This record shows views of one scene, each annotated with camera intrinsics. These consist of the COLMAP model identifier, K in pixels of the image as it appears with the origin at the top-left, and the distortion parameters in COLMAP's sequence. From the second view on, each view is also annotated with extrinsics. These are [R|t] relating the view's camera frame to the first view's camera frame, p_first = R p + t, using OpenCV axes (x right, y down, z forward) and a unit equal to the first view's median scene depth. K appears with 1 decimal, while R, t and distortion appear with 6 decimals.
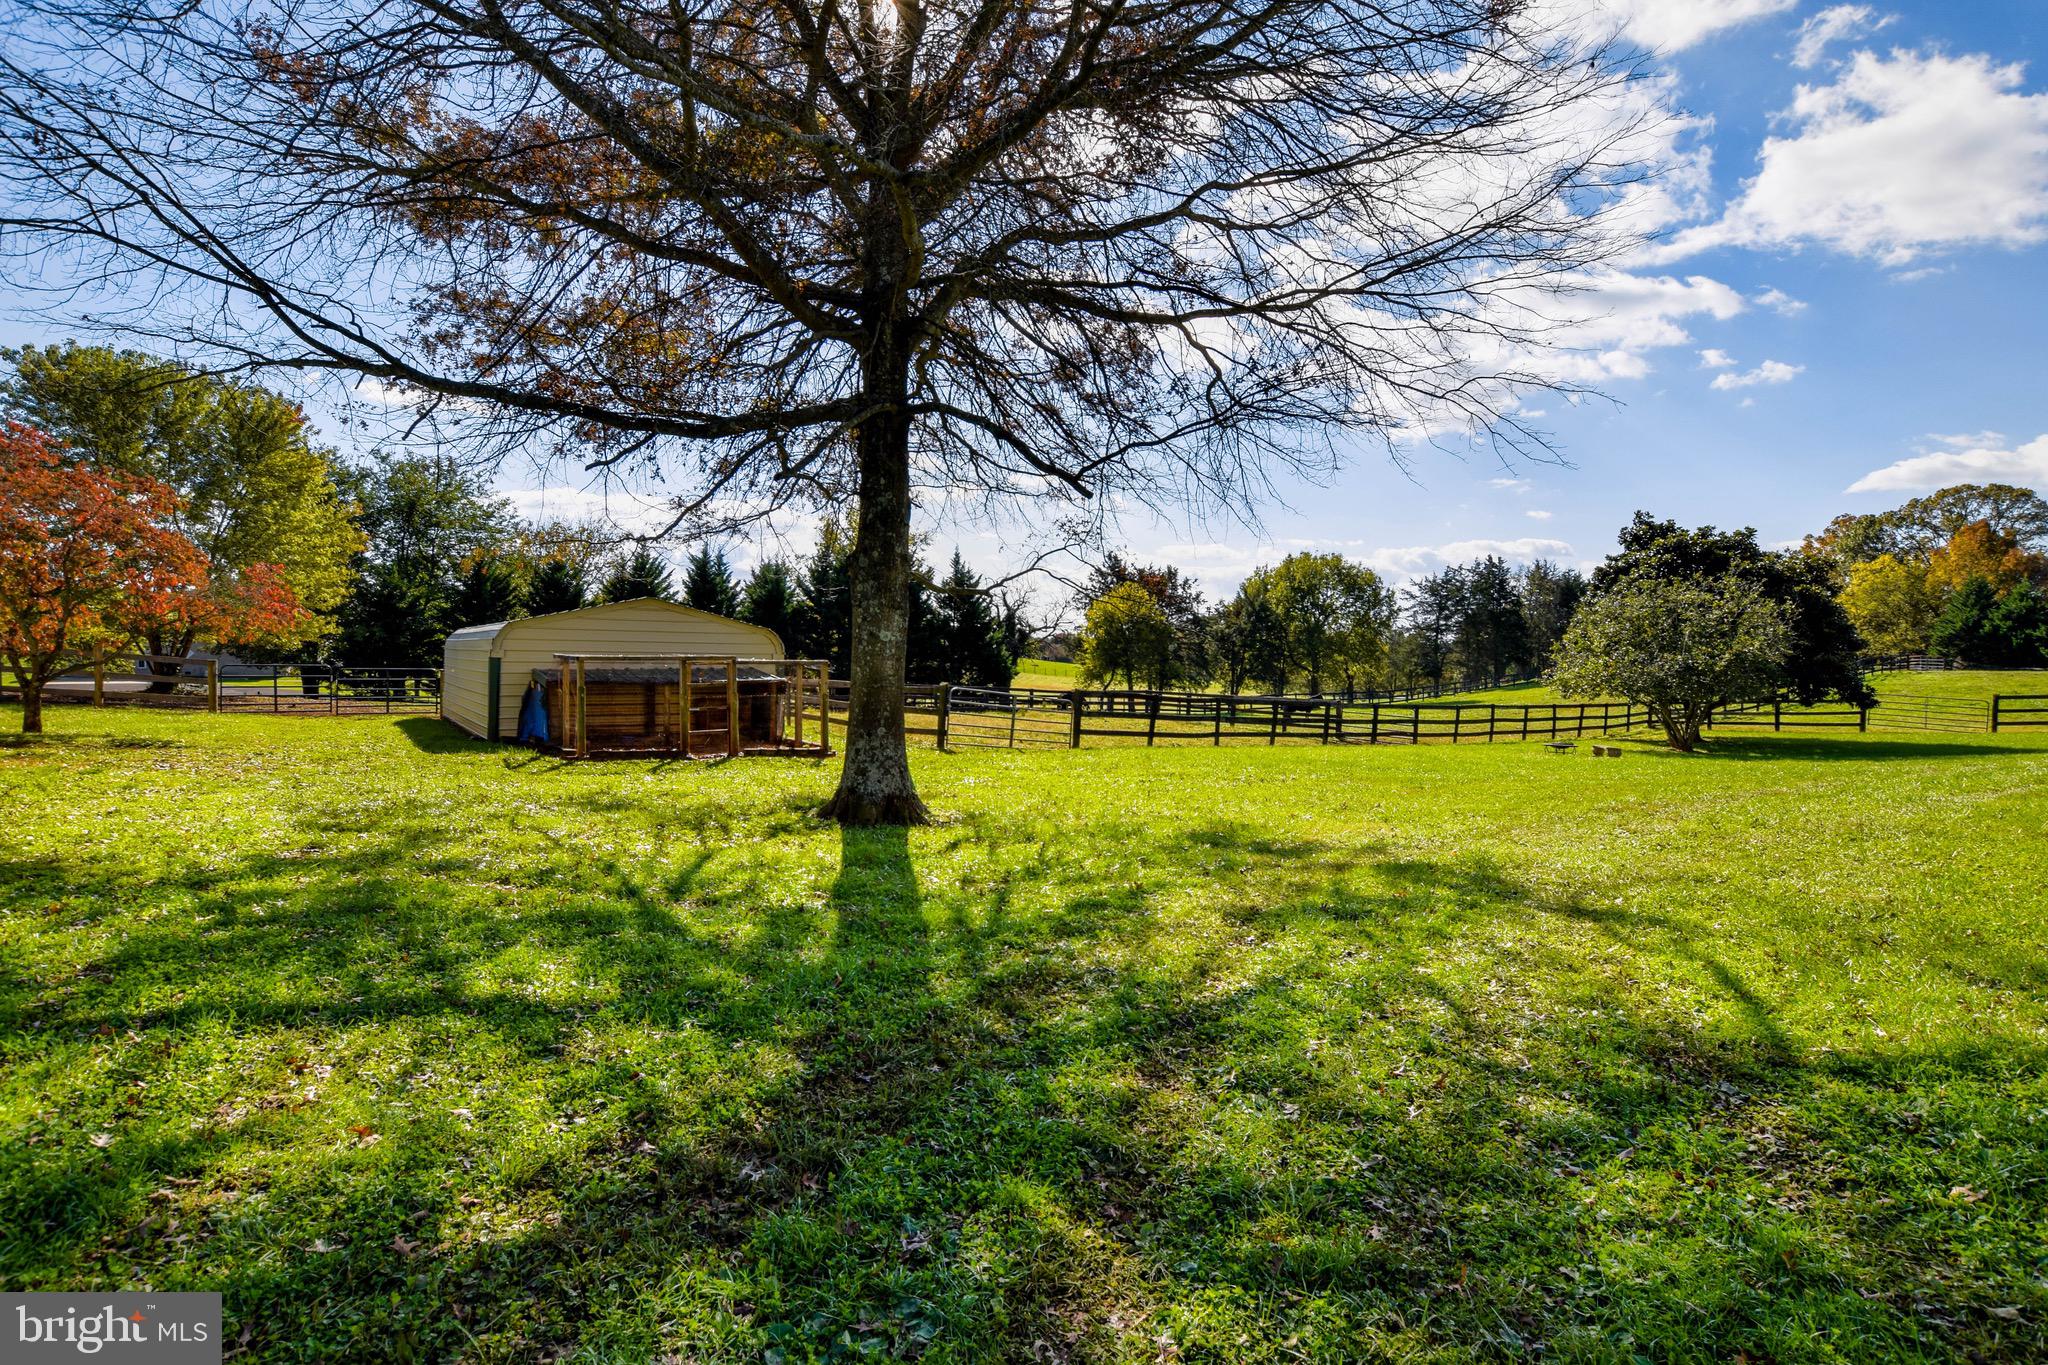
lens RADIAL K [[982.5, 0, 1027.0], [0, 982.5, 685.5], [0, 0, 1]] dist [-0.035384, 0.007842]
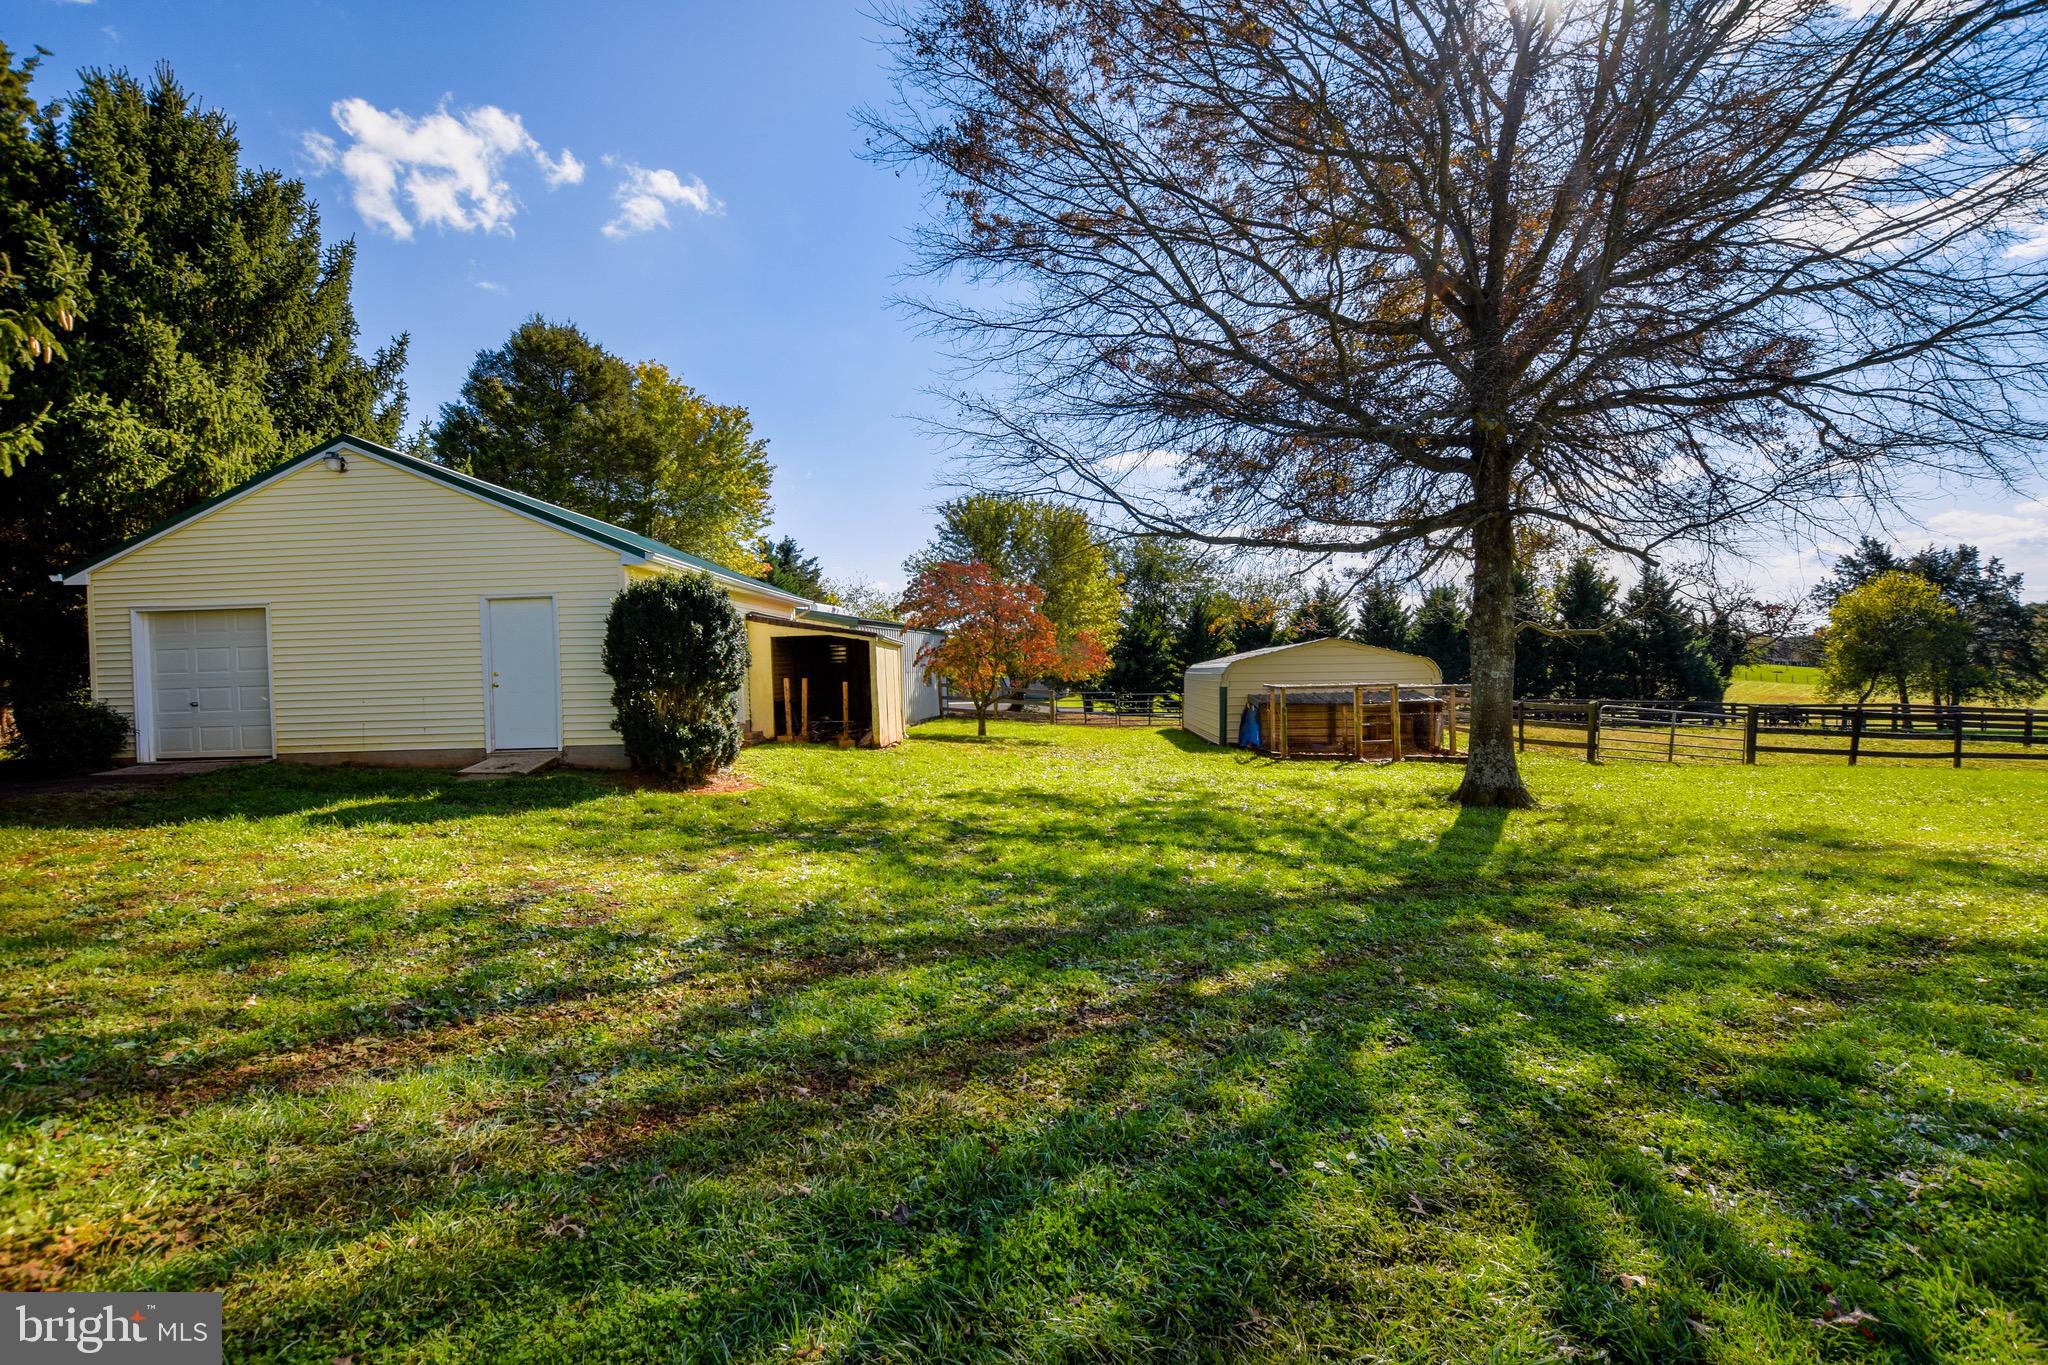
lens RADIAL K [[924.2, 0, 1024.0], [0, 924.2, 682.5], [0, 0, 1]] dist [-0.027738, 0.001500]
pose [[0.771523, -0.021551, -0.635836, 0.082722], [0.009705, 0.999708, -0.022107, -0.007799], [0.636127, 0.010885, 0.771508, -0.217949]]
